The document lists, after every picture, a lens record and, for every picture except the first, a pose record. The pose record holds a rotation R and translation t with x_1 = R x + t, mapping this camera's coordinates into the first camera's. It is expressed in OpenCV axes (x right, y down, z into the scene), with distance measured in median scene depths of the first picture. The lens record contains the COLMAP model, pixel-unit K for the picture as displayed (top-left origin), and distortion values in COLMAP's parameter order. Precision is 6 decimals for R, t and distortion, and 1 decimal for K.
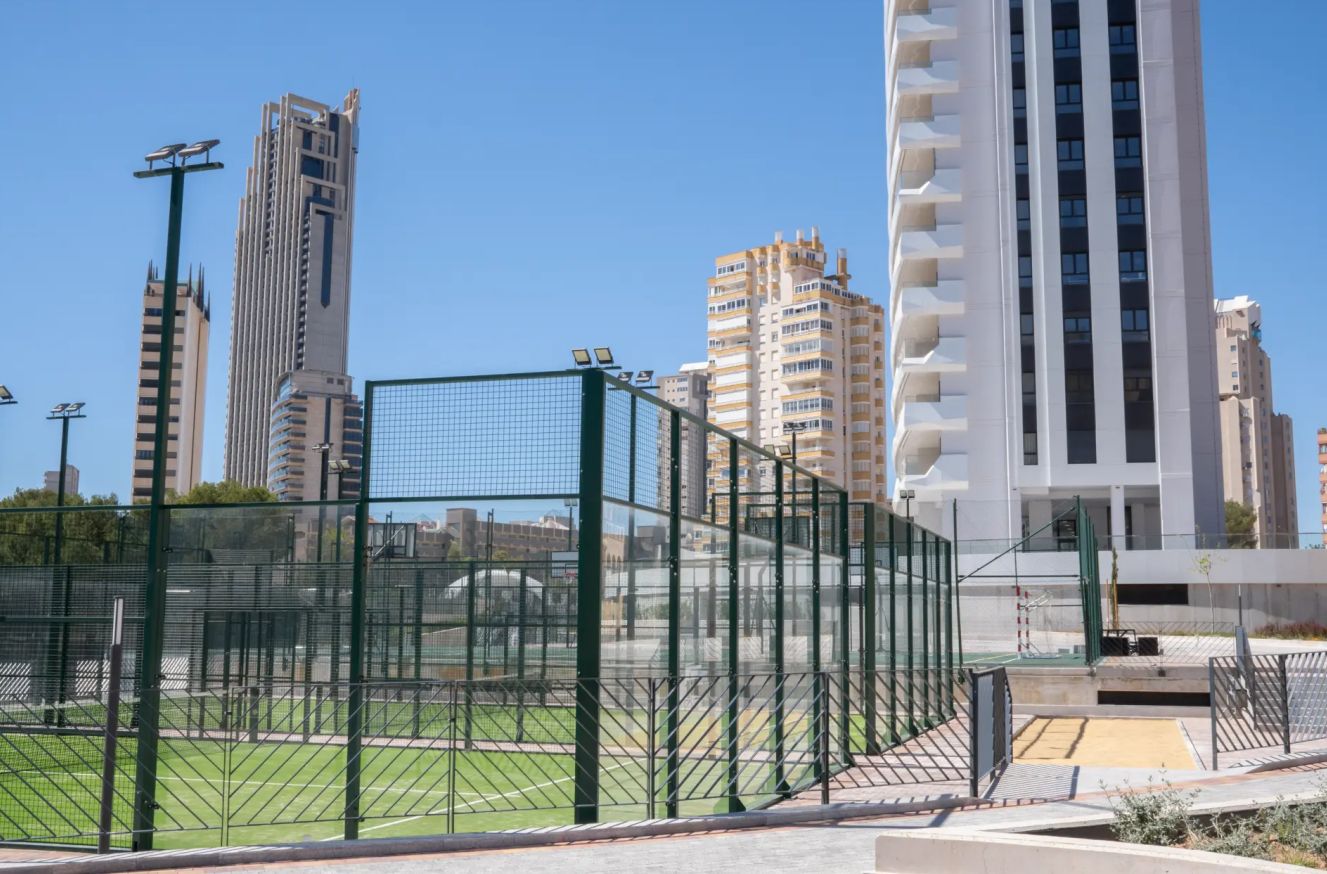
lens RADIAL K [[1402.8, 0, 666.8], [0, 1402.8, 417.0], [0, 0, 1]] dist [-0.060617, 0.015496]
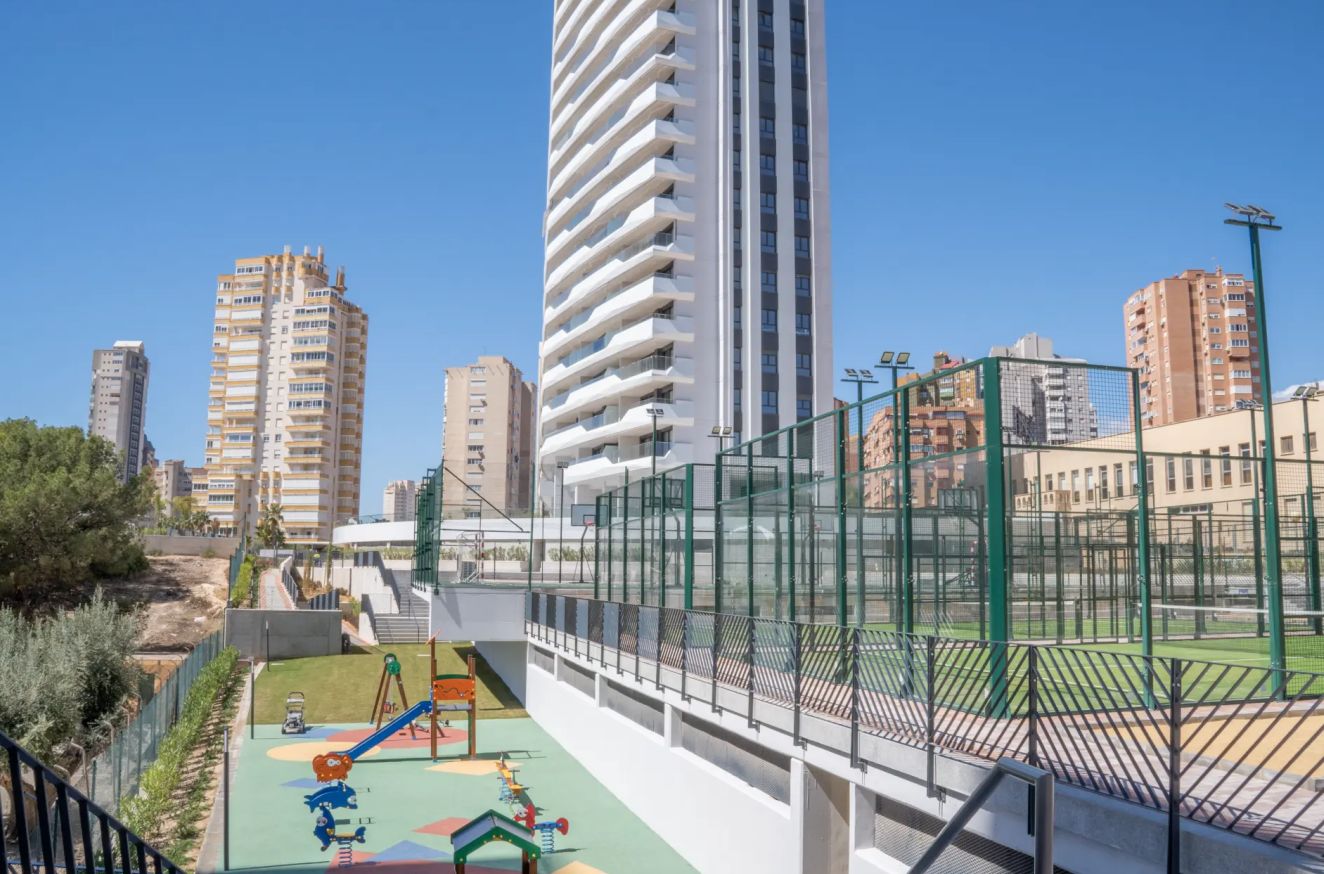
lens RADIAL K [[1076.4, 0, 664.1], [0, 1076.4, 409.2], [0, 0, 1]] dist [-0.206787, 0.126812]
pose [[0.831199, 0.083257, 0.549706, -0.144824], [-0.082267, 0.996258, -0.026495, 0.009017], [-0.549855, -0.023200, 0.834938, 0.047592]]
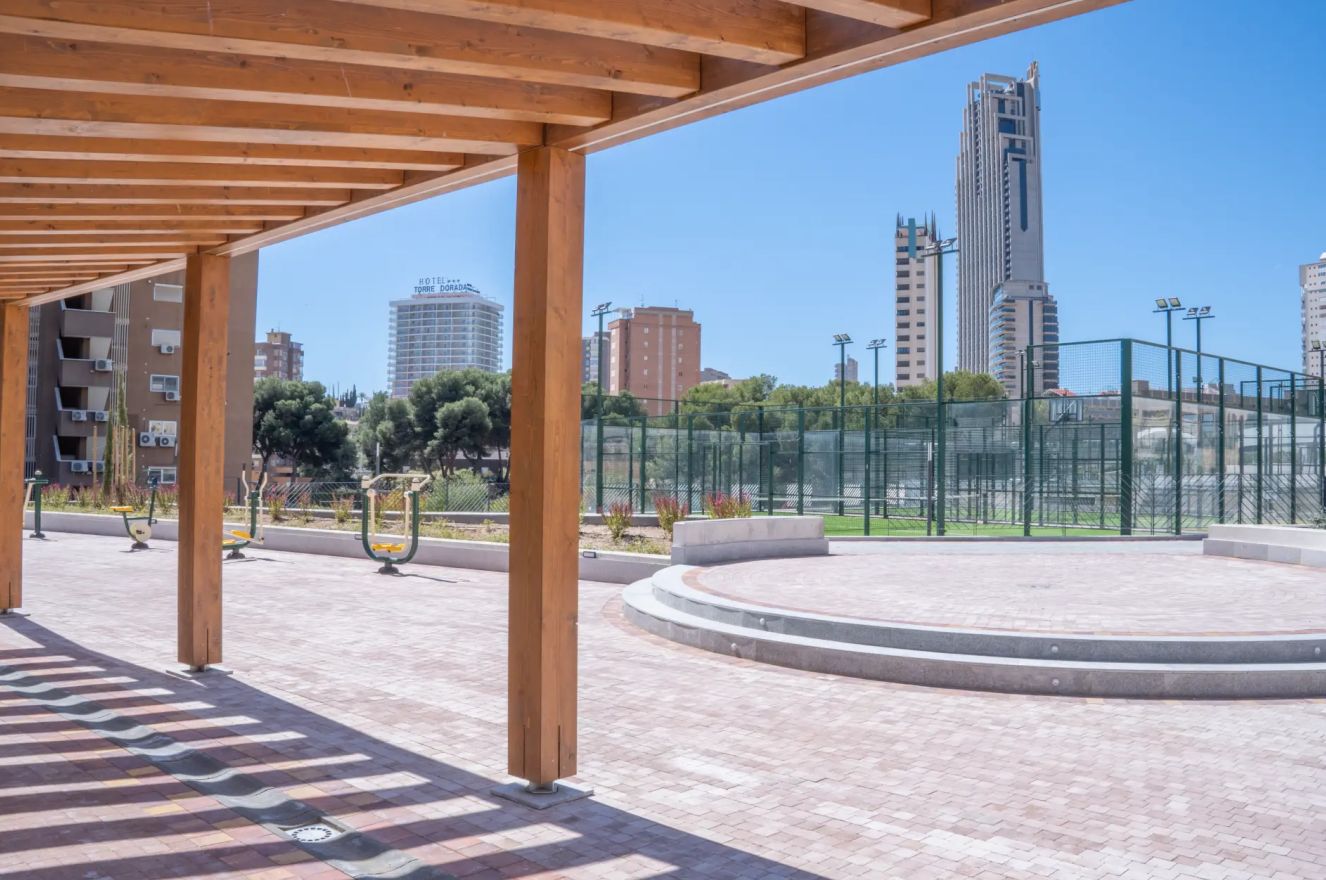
lens RADIAL K [[1078.0, 0, 665.1], [0, 1078.0, 412.2], [0, 0, 1]] dist [-0.206787, 0.126812]
pose [[0.838003, -0.018674, -0.545345, 0.012824], [0.068622, 0.995086, 0.071372, -0.004669], [0.541333, -0.097232, 0.835167, -0.043435]]
